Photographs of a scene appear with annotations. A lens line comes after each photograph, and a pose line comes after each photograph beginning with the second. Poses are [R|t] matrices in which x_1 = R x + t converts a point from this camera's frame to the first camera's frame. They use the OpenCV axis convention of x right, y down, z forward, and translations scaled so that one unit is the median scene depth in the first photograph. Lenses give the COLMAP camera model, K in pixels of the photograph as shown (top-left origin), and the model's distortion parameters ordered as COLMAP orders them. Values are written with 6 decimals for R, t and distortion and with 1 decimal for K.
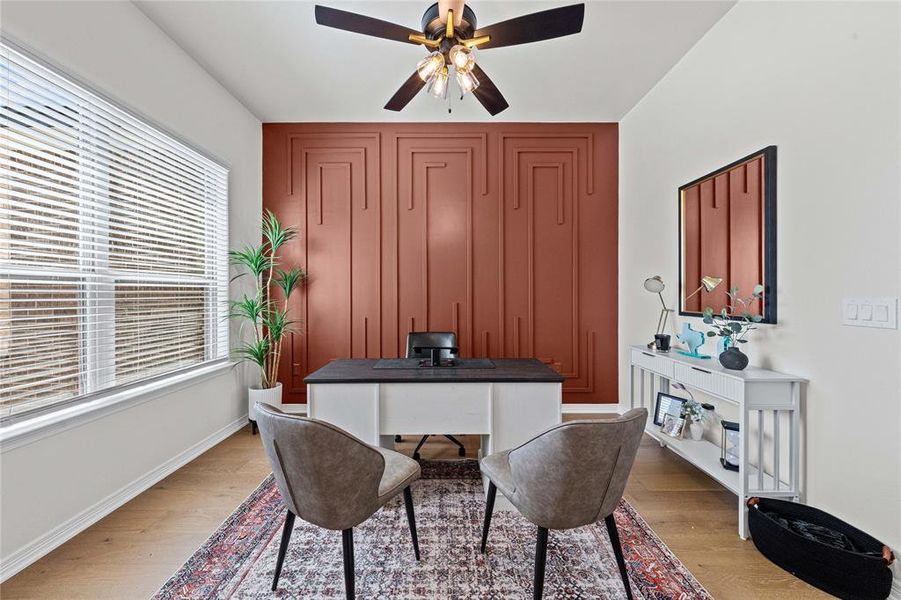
lens RADIAL K [[314.3, 0, 452.5], [0, 314.3, 295.4], [0, 0, 1]] dist [-0.002080, -0.000051]
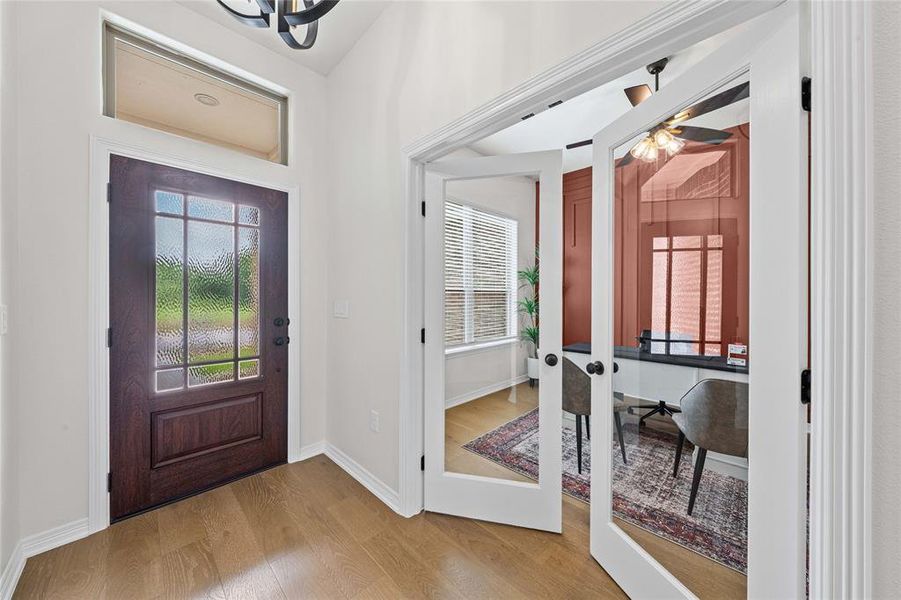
lens RADIAL K [[314.3, 0, 452.4], [0, 314.3, 296.6], [0, 0, 1]] dist [-0.002080, -0.000051]
pose [[0.706883, 0.004149, -0.707319, 0.216291], [-0.005144, 0.999987, 0.000726, -0.007553], [0.707312, 0.003125, 0.706894, -0.418134]]
